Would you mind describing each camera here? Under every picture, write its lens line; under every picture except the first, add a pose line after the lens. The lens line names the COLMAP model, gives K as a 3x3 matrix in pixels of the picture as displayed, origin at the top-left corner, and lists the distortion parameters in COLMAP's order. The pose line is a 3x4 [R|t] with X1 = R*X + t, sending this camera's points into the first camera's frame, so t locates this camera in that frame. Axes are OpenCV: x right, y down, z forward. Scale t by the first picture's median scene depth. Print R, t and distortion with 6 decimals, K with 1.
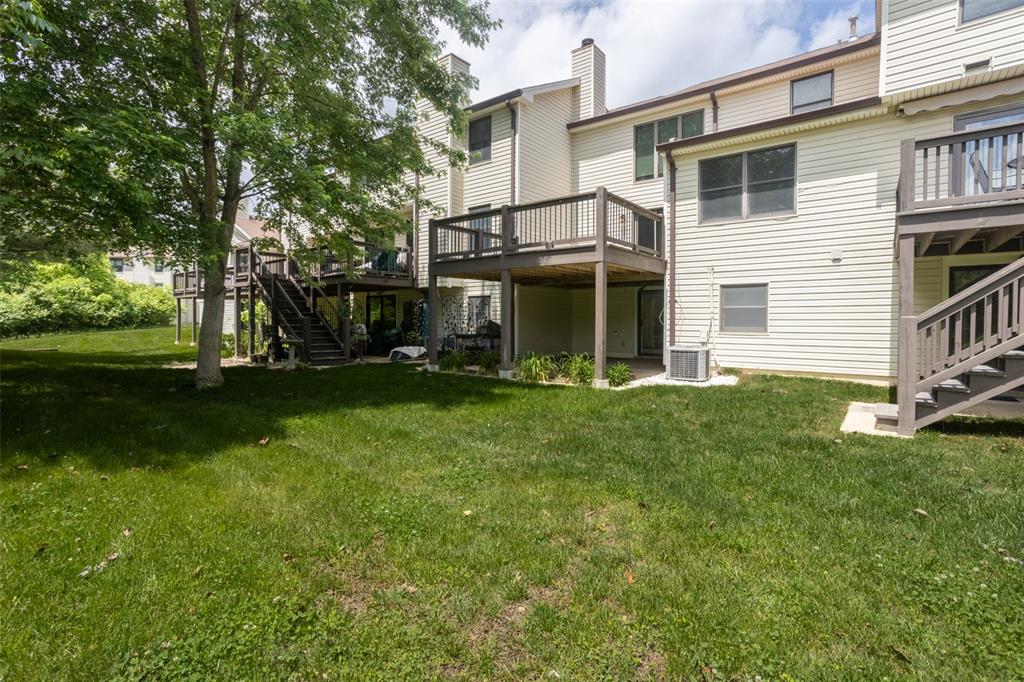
lens RADIAL K [[498.5, 0, 509.5], [0, 498.5, 328.5], [0, 0, 1]] dist [-0.058660, 0.037094]
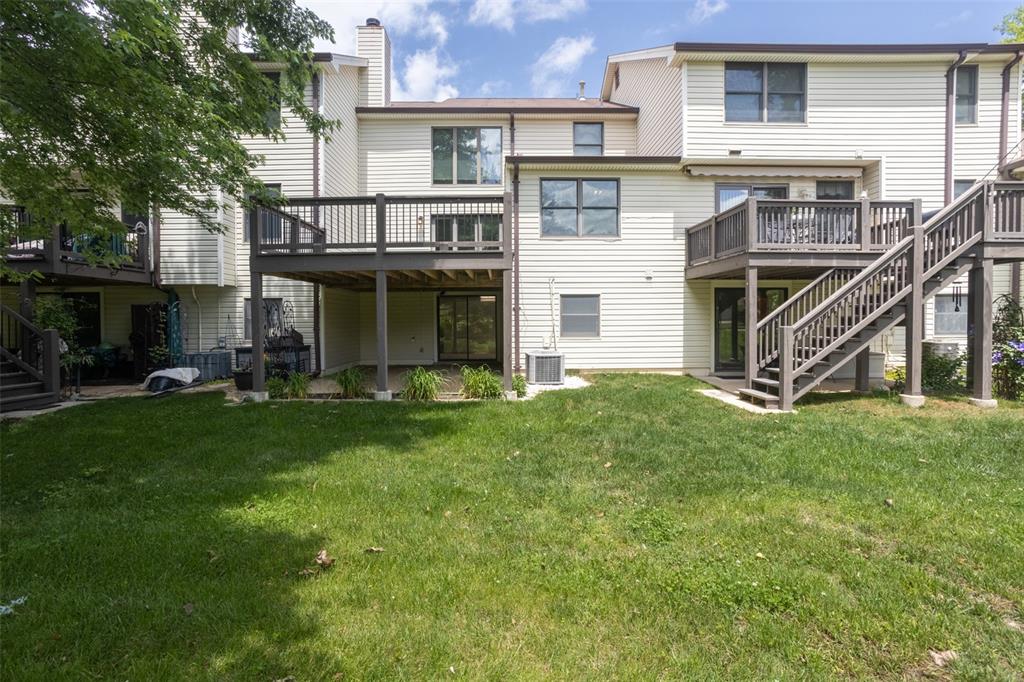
lens RADIAL K [[498.5, 0, 509.5], [0, 498.5, 328.5], [0, 0, 1]] dist [-0.058660, 0.037094]
pose [[0.771027, -0.018303, 0.636539, -0.354214], [0.018044, 0.999813, 0.006892, -0.021287], [-0.636546, 0.006171, 0.771214, 0.204904]]
